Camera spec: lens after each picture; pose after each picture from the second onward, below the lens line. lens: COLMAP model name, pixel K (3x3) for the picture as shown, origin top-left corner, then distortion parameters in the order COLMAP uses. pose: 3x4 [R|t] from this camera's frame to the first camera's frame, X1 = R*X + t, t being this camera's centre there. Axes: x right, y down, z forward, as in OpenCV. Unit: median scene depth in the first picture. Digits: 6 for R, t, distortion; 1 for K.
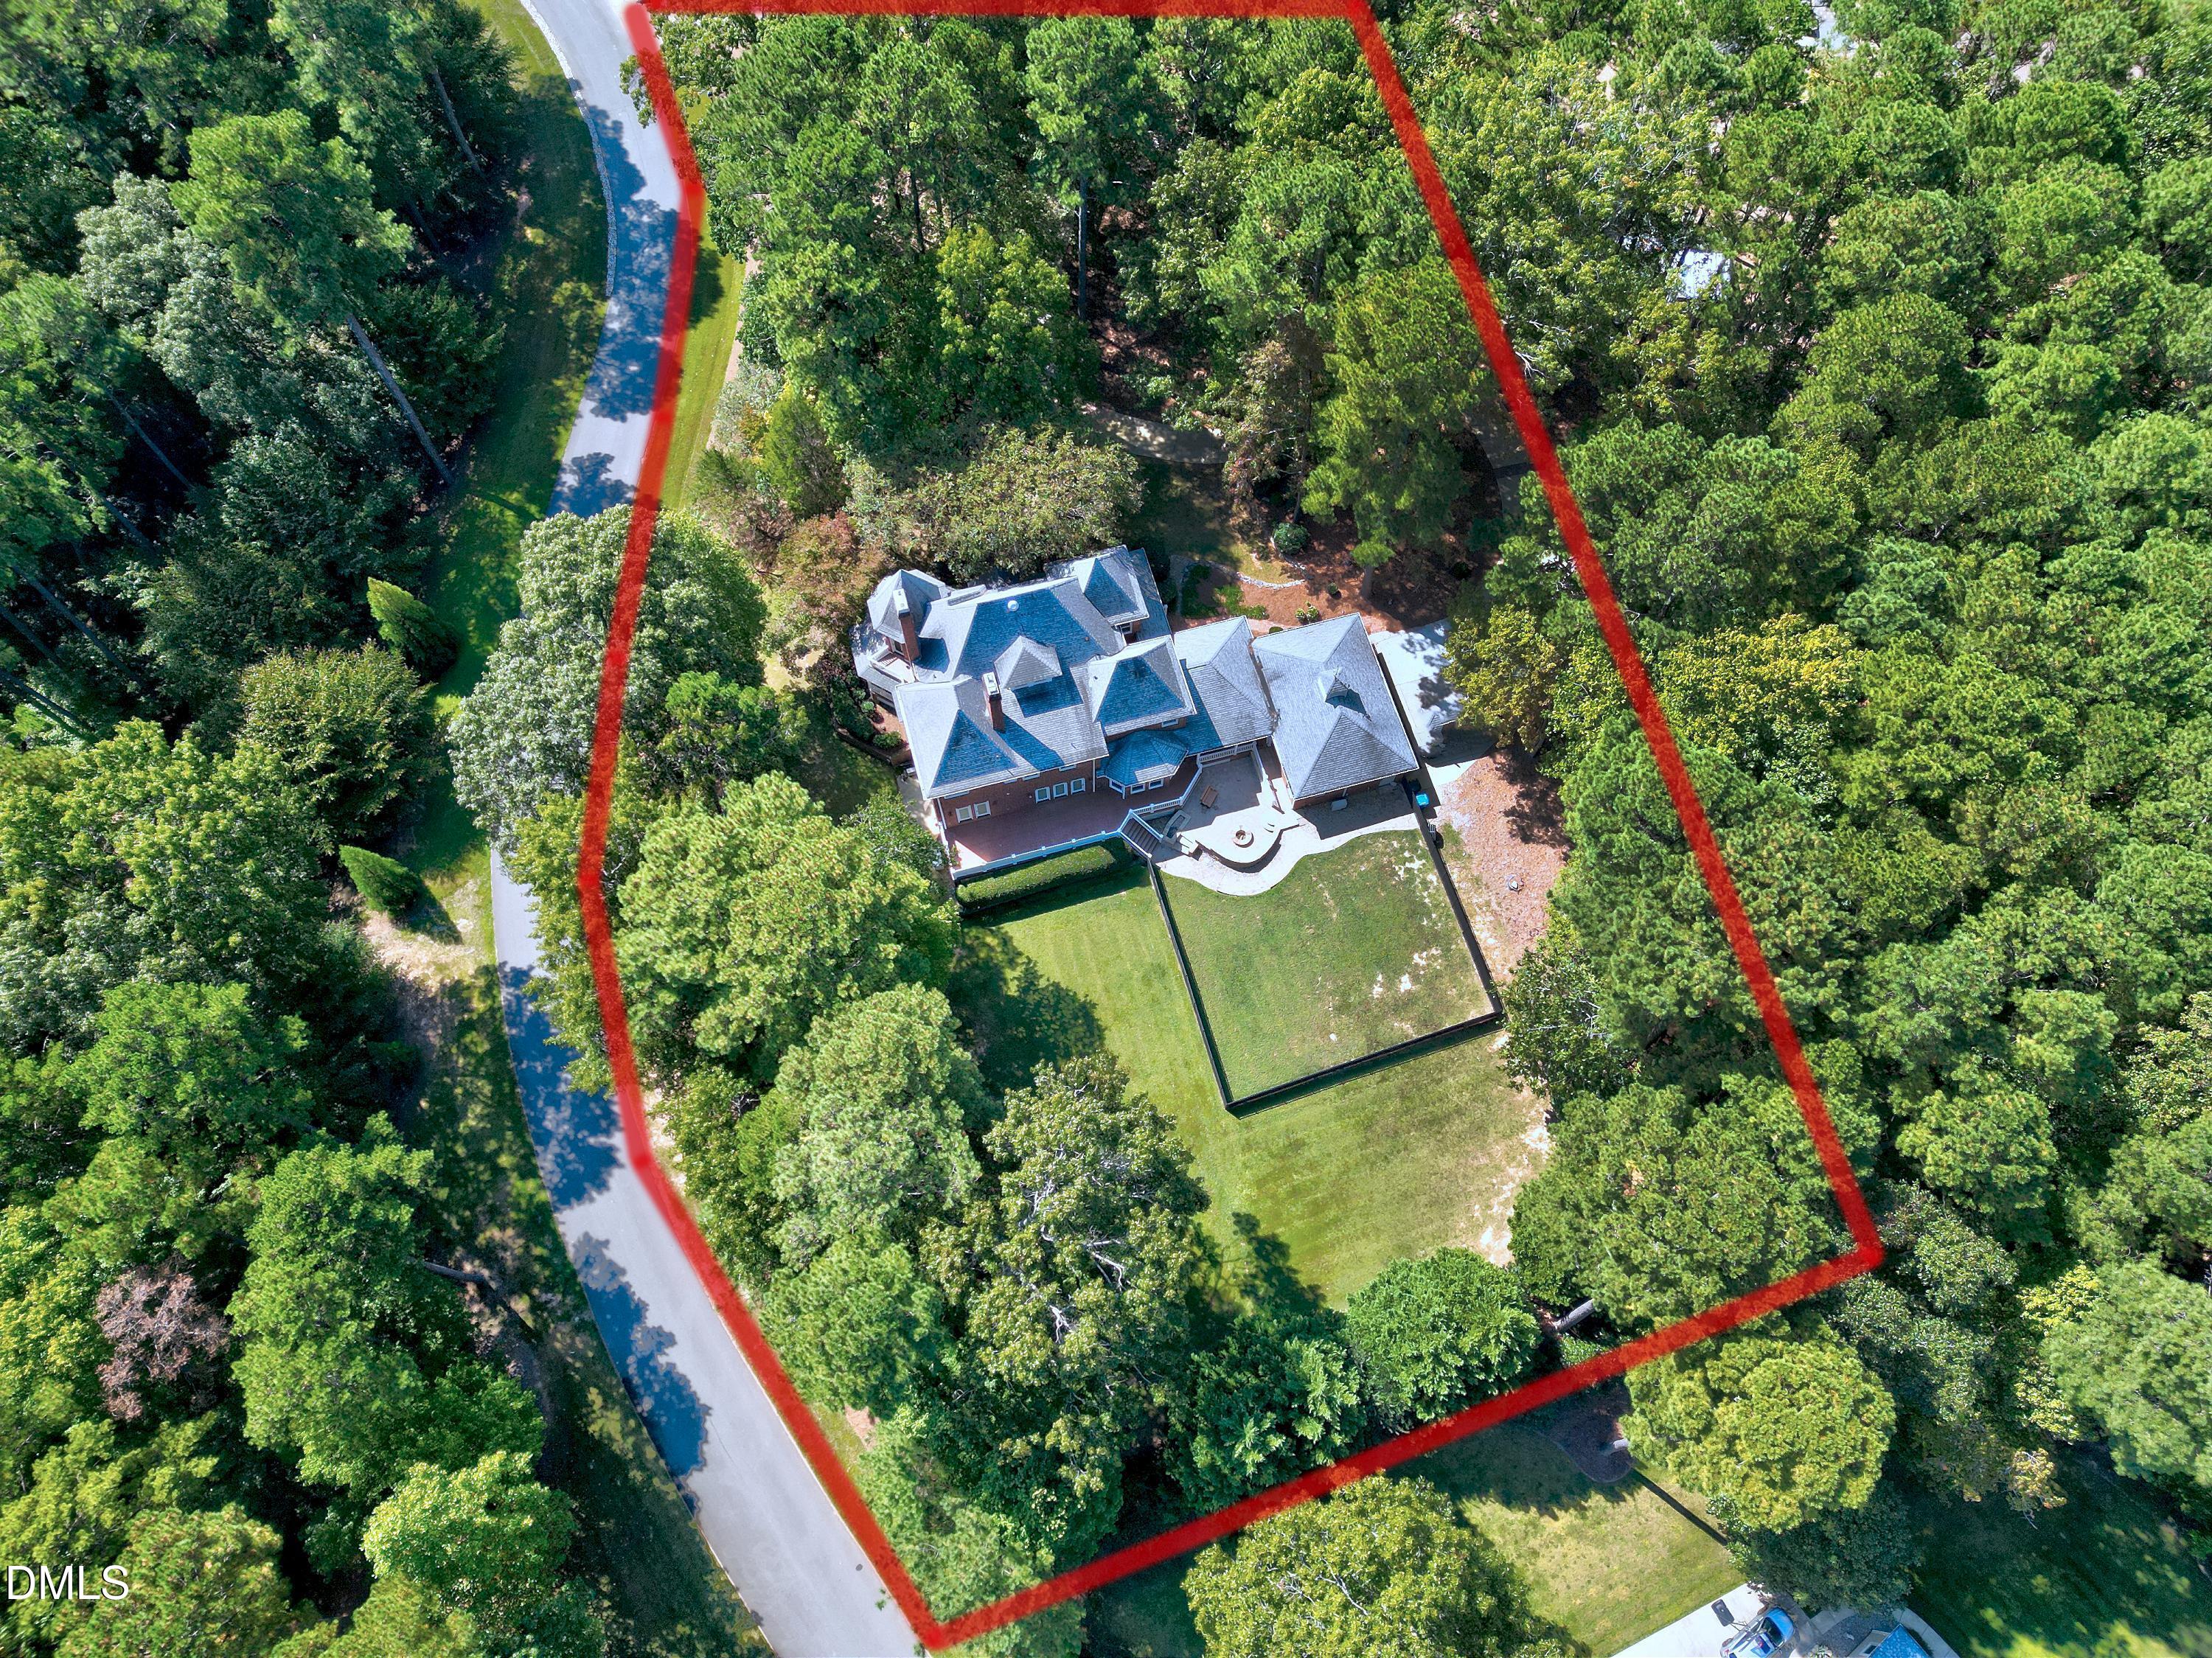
lens RADIAL K [[1554.9, 0, 1109.2], [0, 1554.9, 830.5], [0, 0, 1]] dist [0.052587, -0.042536]
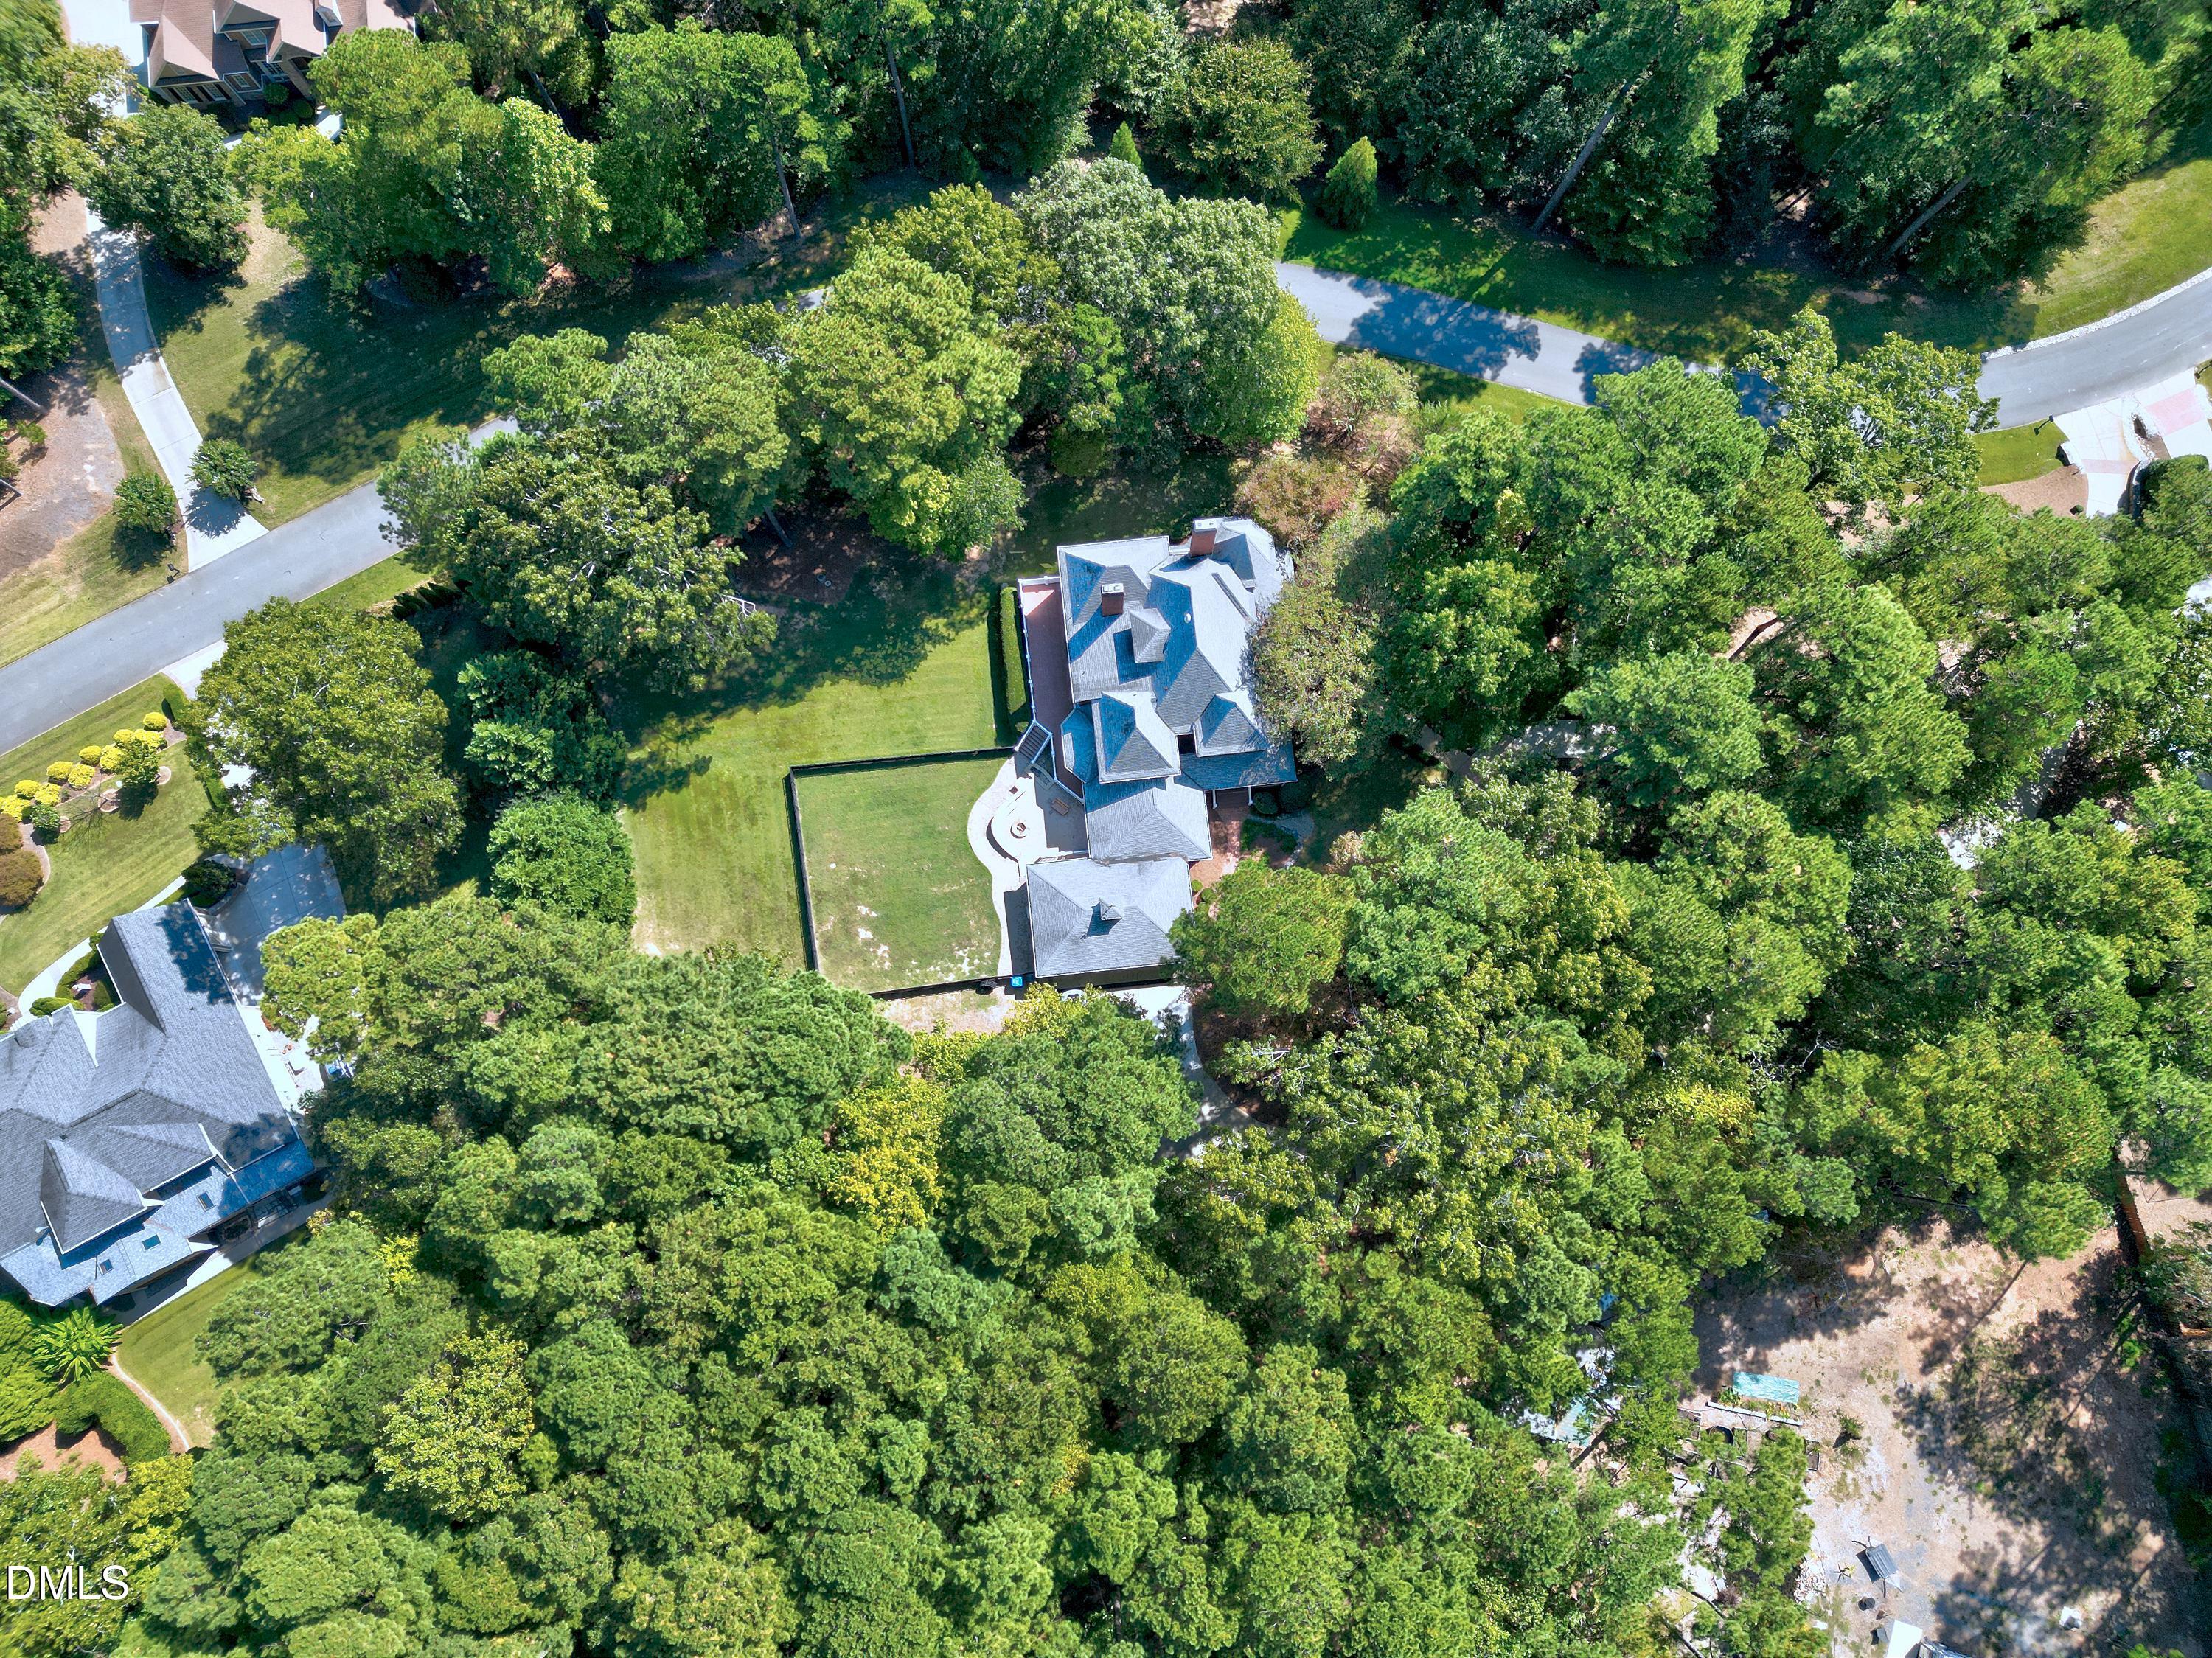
lens RADIAL K [[1554.9, 0, 1109.4], [0, 1554.9, 824.7], [0, 0, 1]] dist [0.052587, -0.042536]
pose [[-0.161504, 0.974861, -0.153500, 0.257562], [-0.912492, -0.088274, 0.399456, -0.534692], [0.375865, 0.204581, 0.903810, -0.023265]]
